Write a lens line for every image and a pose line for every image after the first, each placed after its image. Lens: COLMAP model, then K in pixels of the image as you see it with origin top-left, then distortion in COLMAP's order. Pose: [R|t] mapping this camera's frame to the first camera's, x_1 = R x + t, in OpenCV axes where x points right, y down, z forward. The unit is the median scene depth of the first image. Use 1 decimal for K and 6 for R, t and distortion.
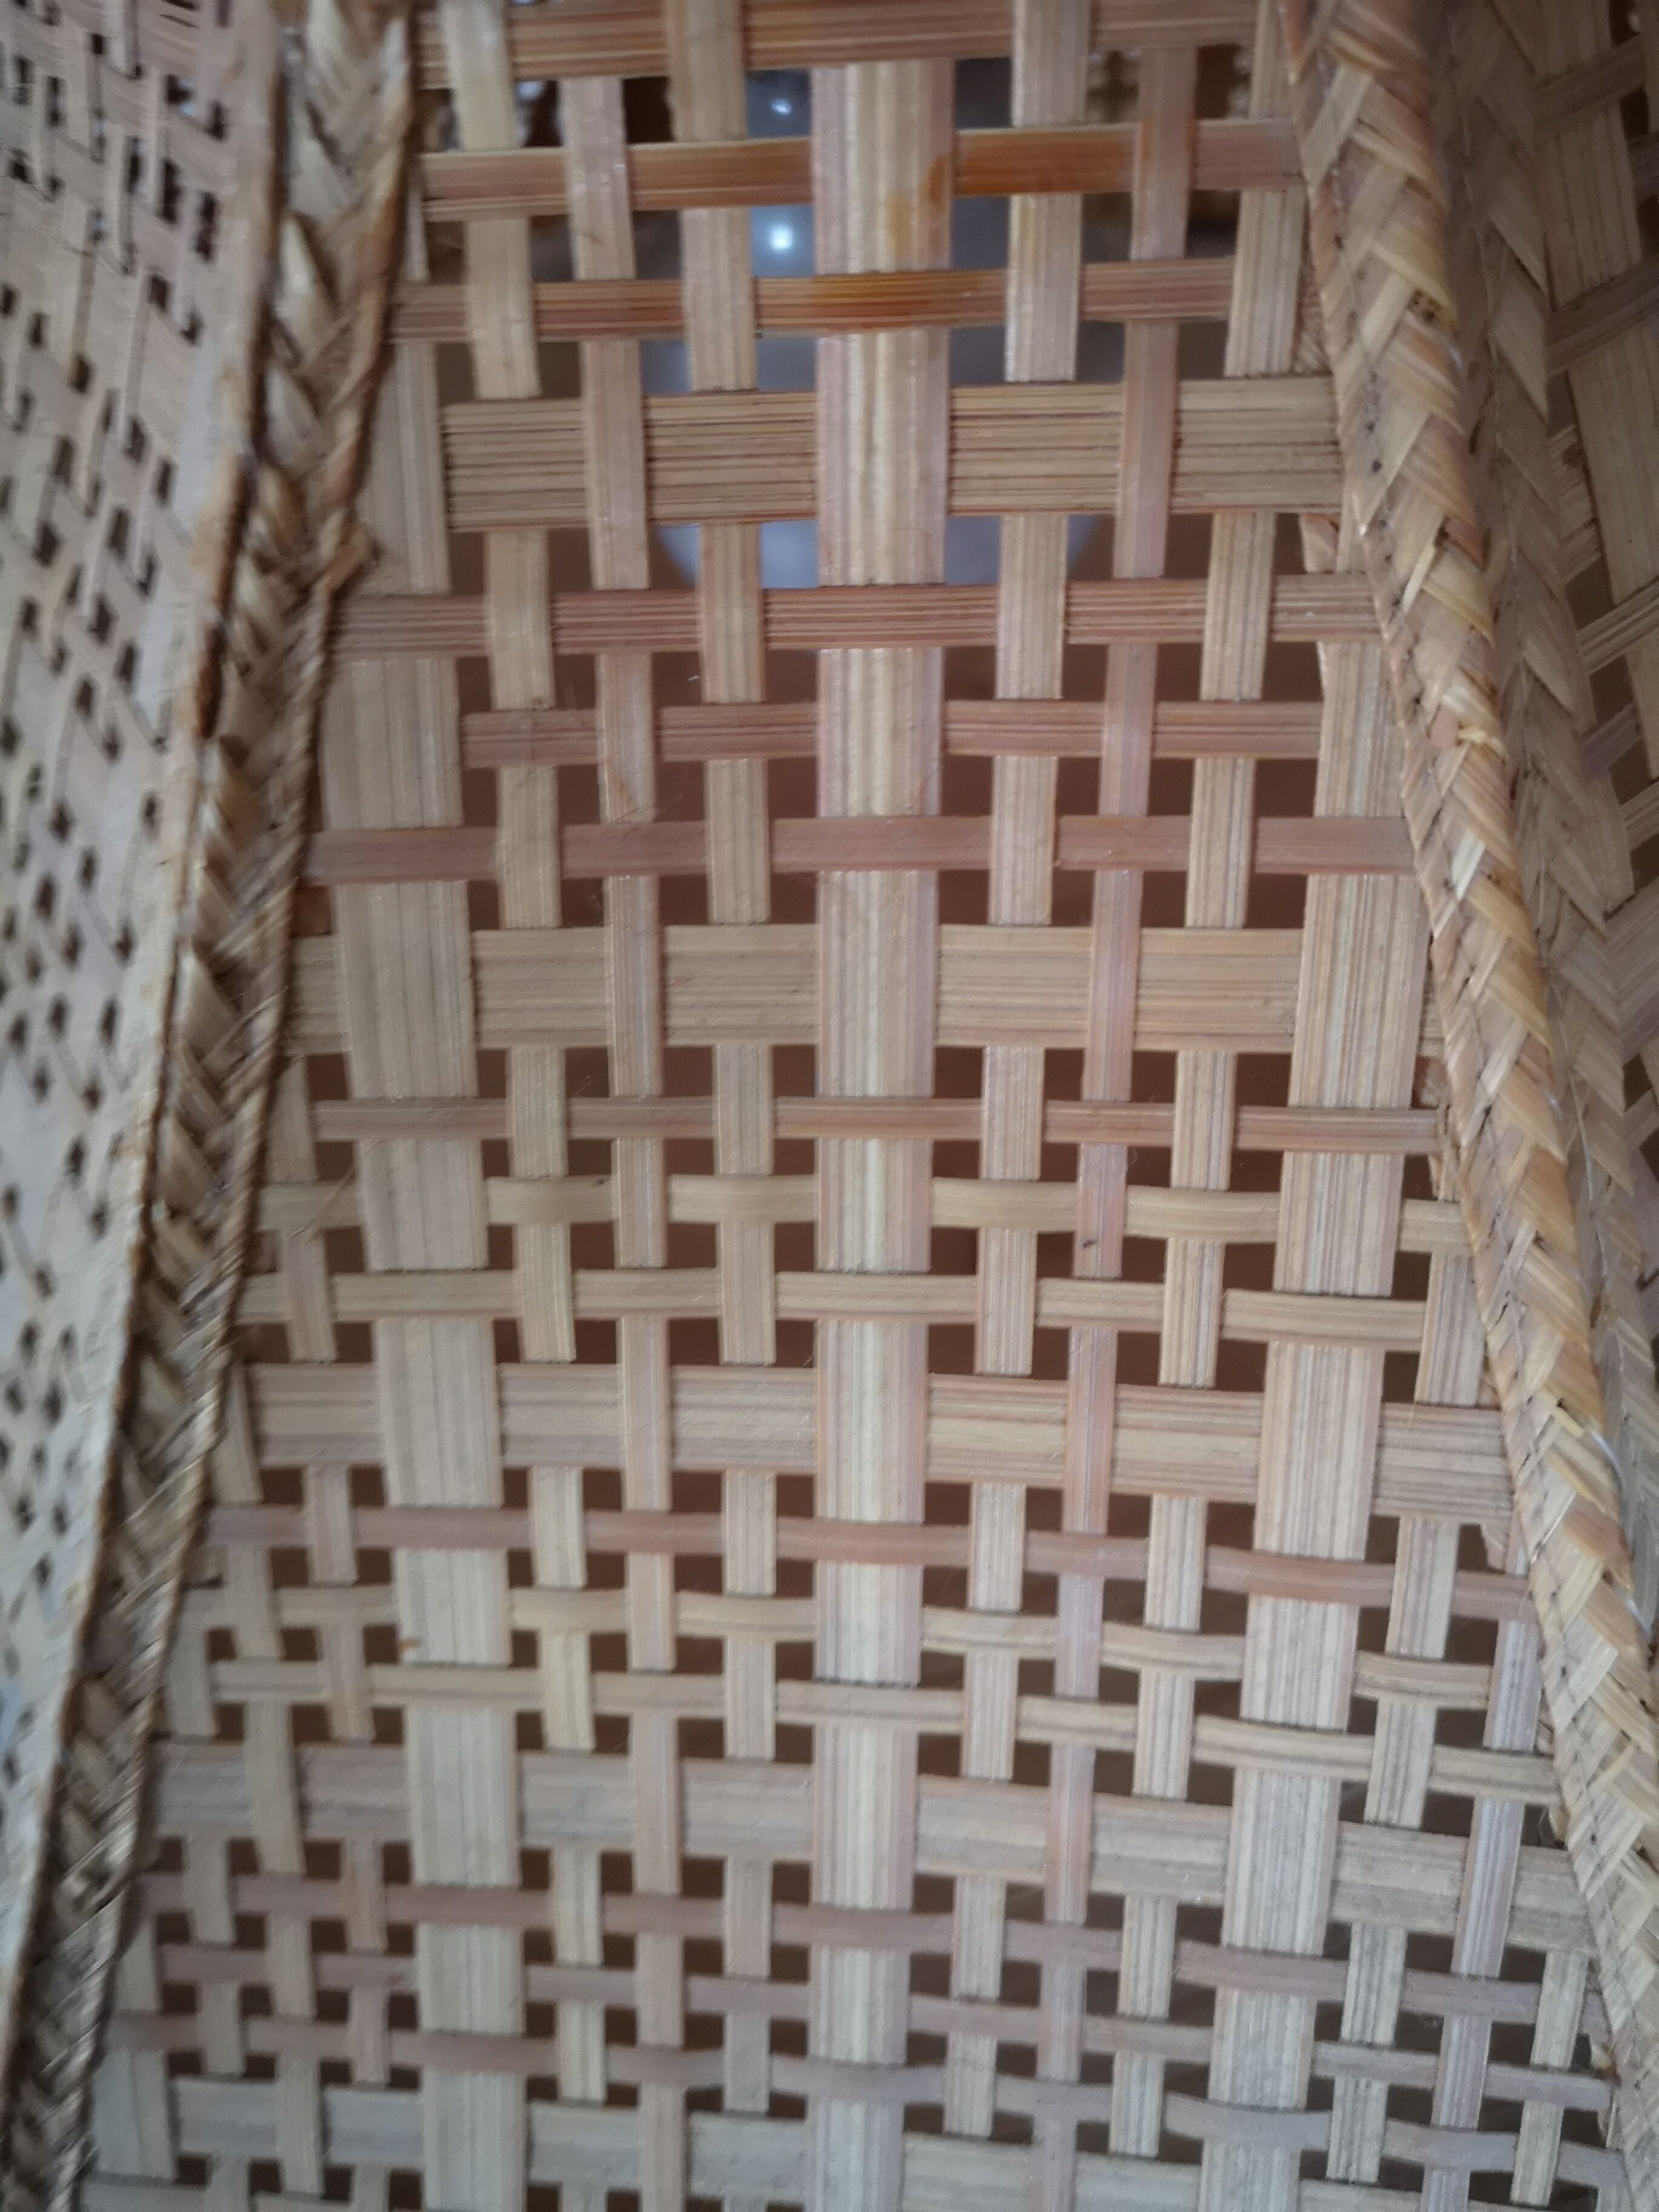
lens RADIAL K [[1769.0, 0, 829.5], [0, 1769.0, 1106.0], [0, 0, 1]] dist [-0.008820, -0.013456]
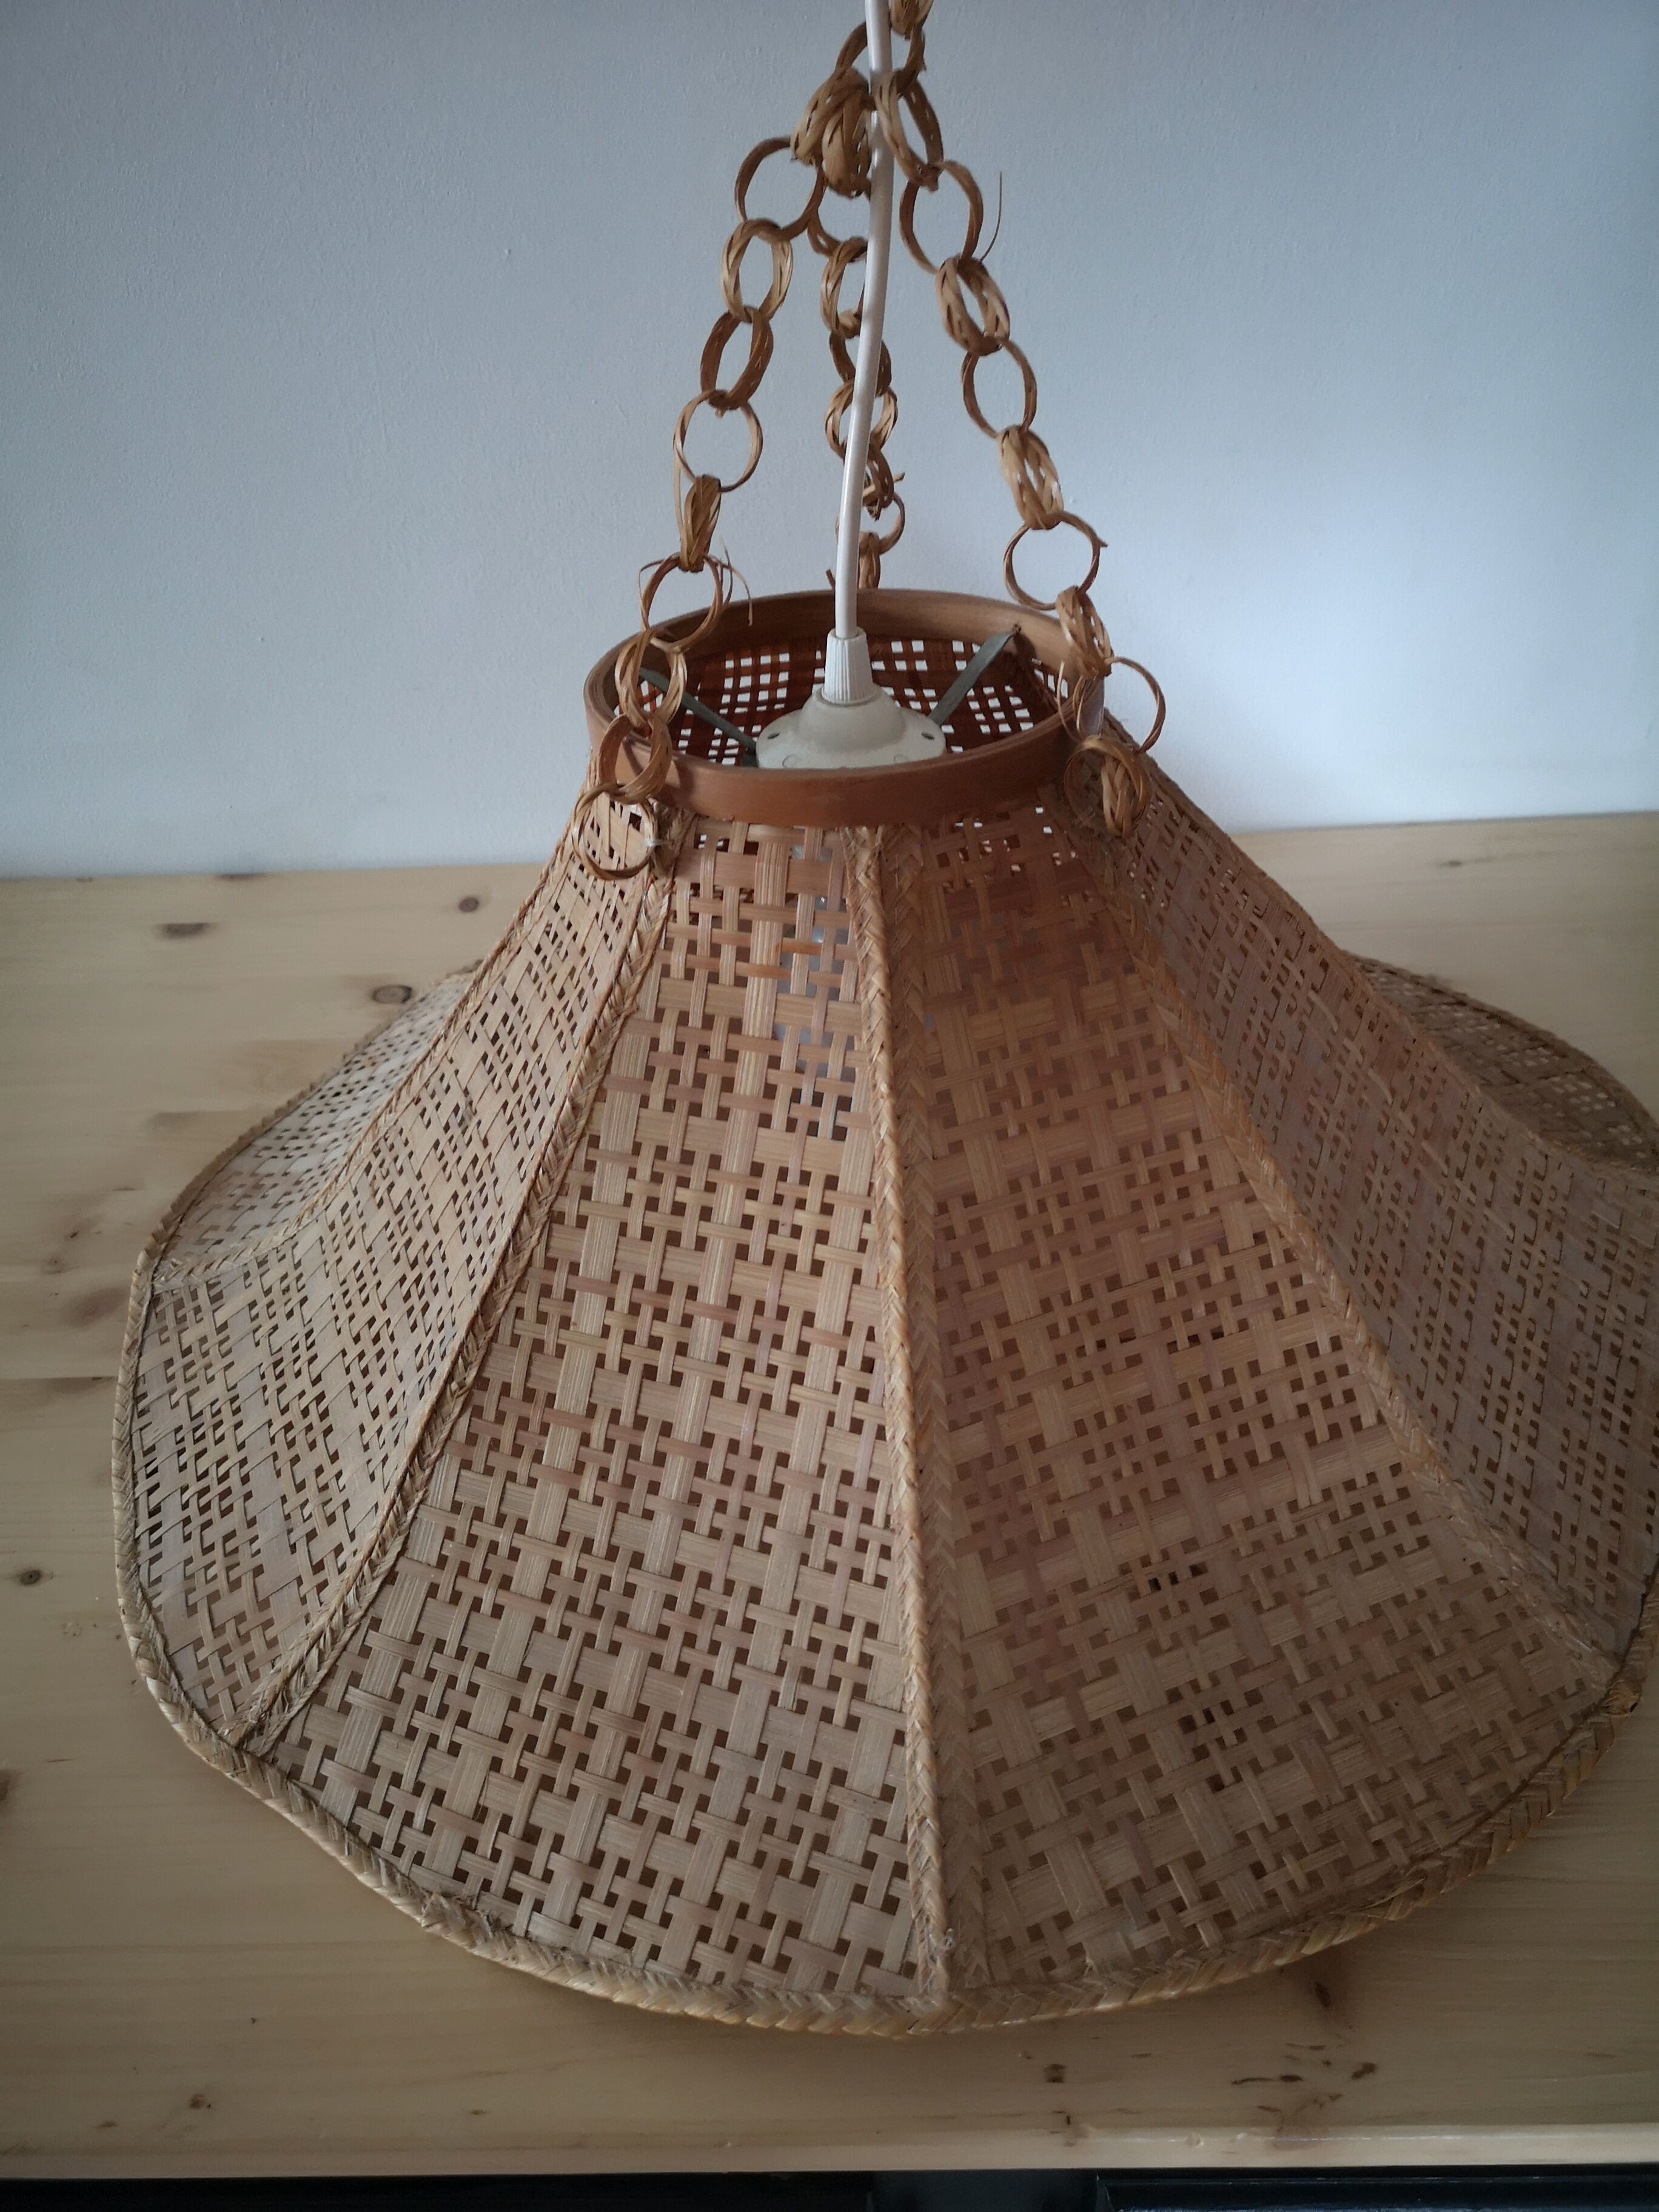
lens RADIAL K [[1712.3, 0, 829.5], [0, 1712.3, 1106.0], [0, 0, 1]] dist [0.044391, -0.100243]
pose [[0.957097, 0.171610, -0.233486, 0.959238], [-0.231244, 0.937911, -0.258551, 0.692568], [0.174619, 0.301450, 0.937356, -2.170849]]
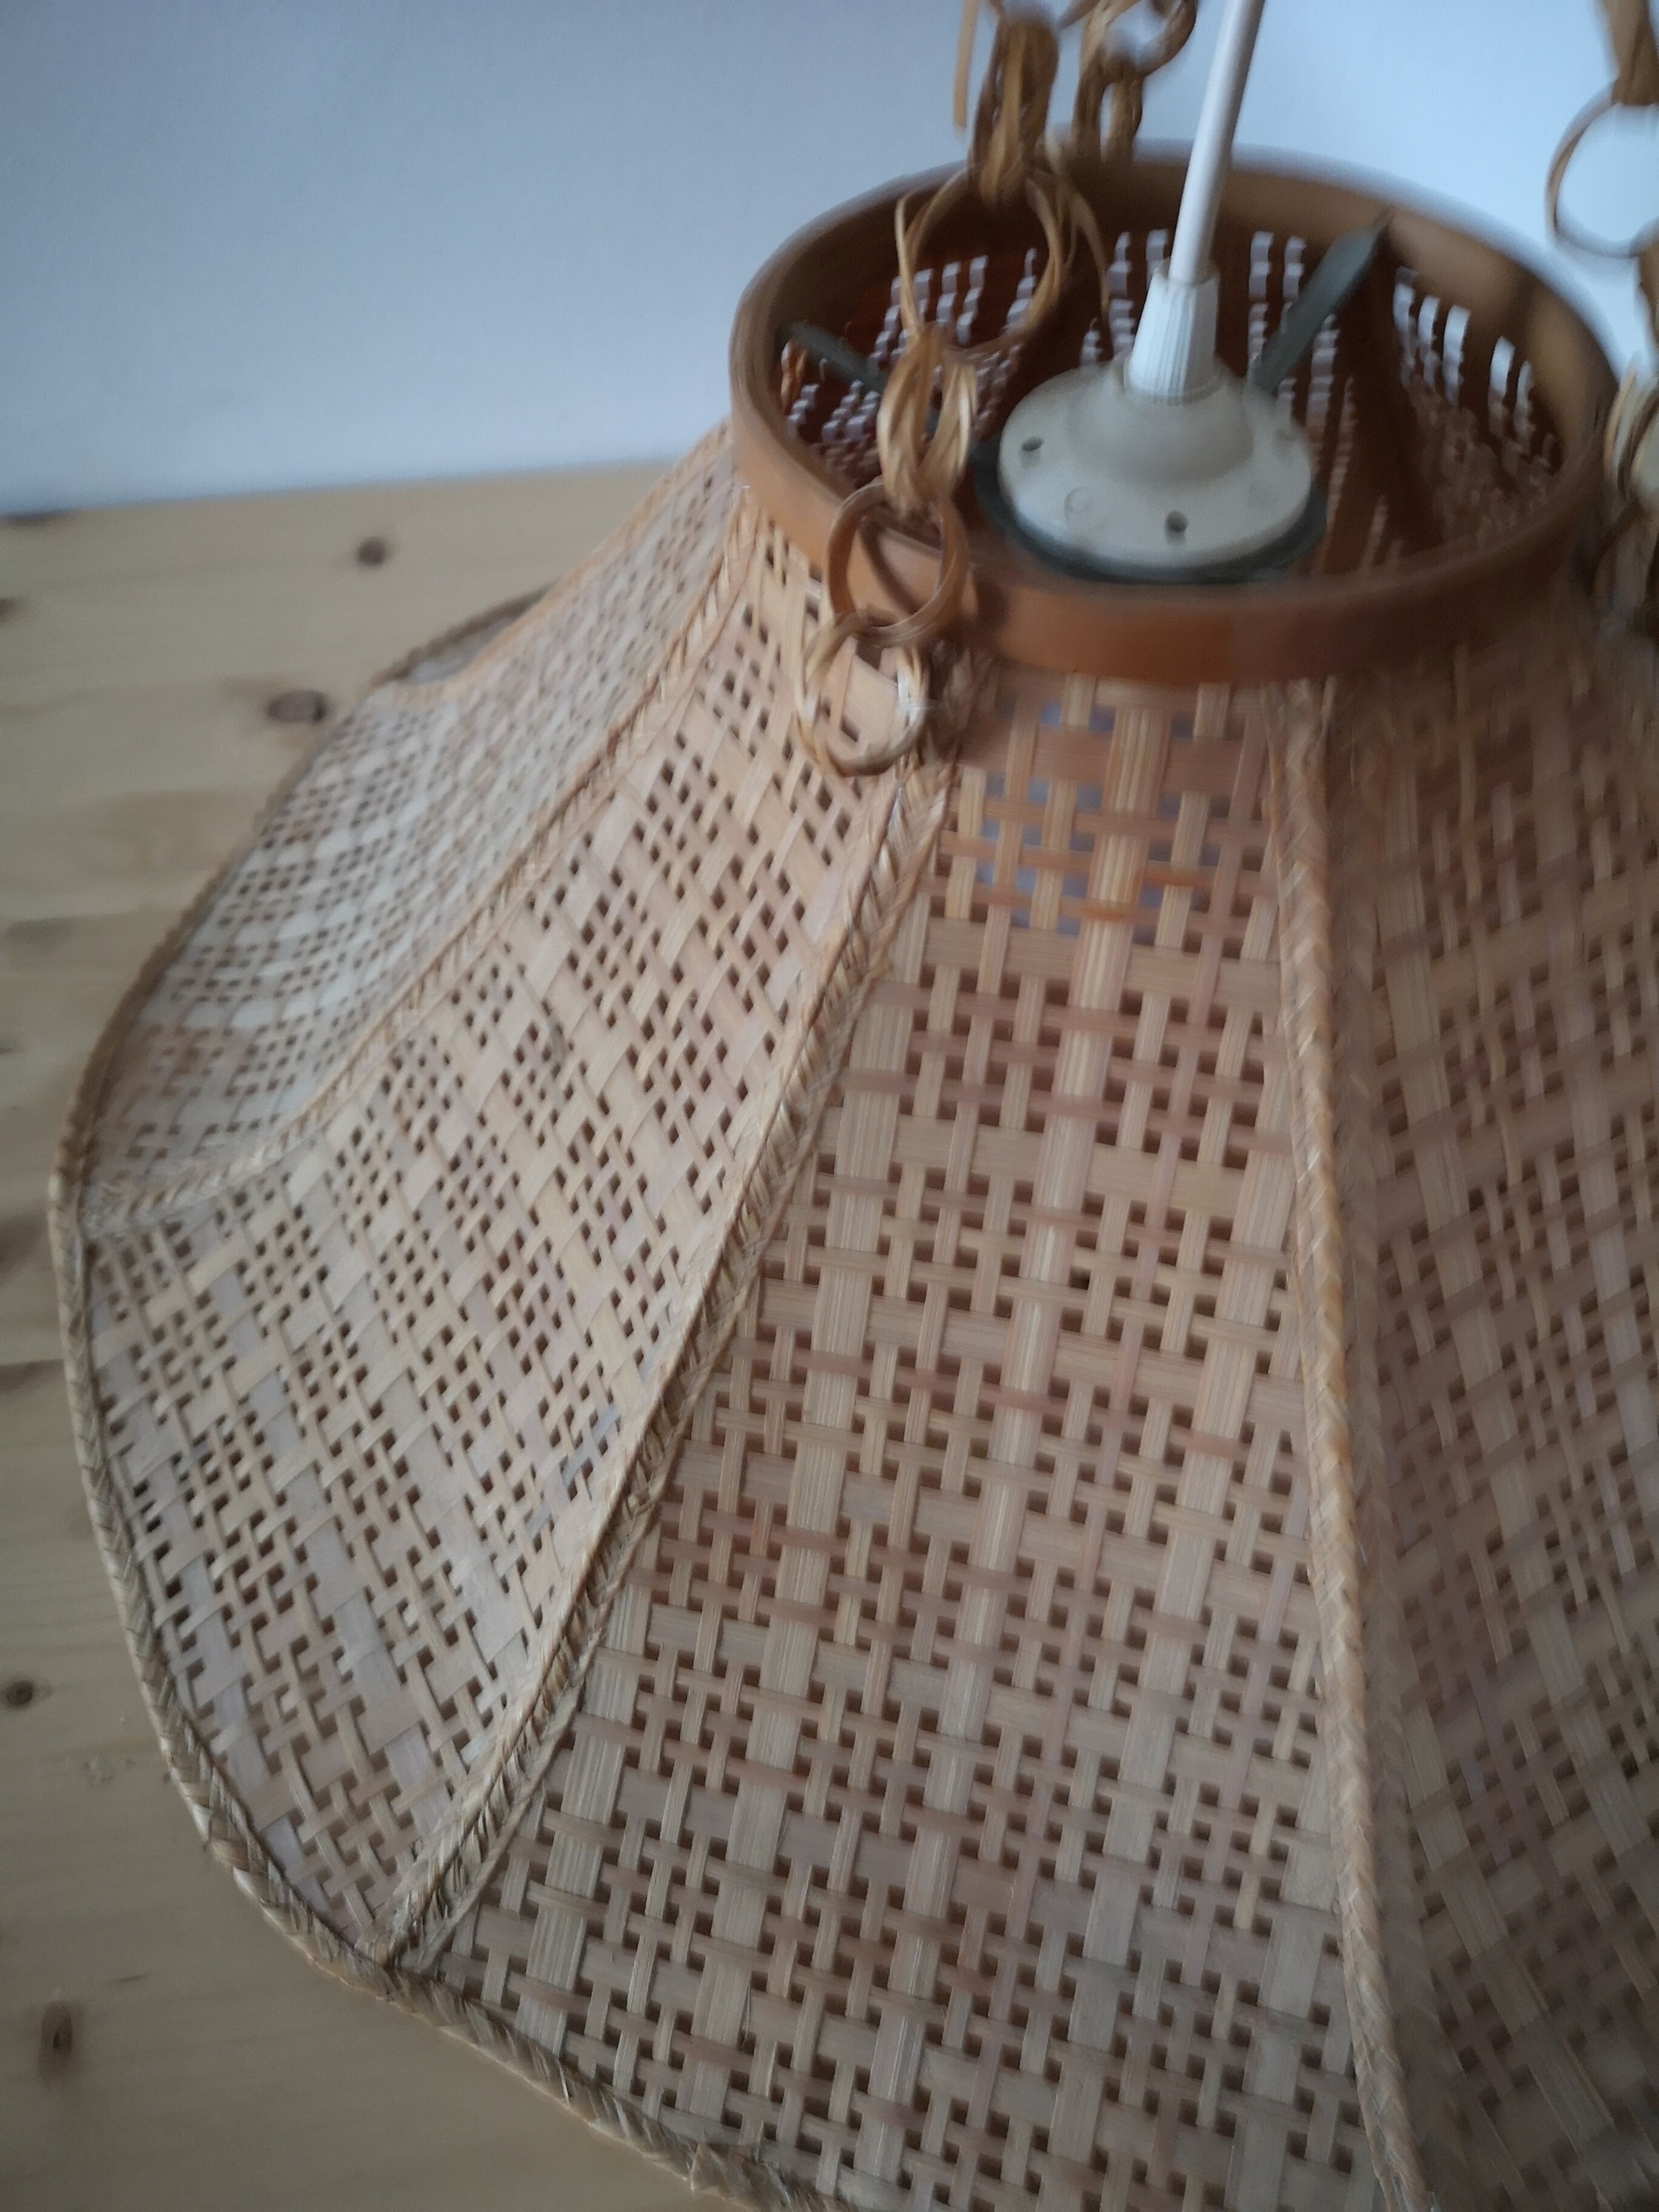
lens RADIAL K [[1712.3, 0, 829.5], [0, 1712.3, 1106.0], [0, 0, 1]] dist [0.044391, -0.100243]
pose [[0.985622, 0.151381, -0.075050, -0.116698], [-0.150221, 0.988432, 0.020900, -0.139392], [0.077346, -0.009325, 0.996961, -1.241770]]
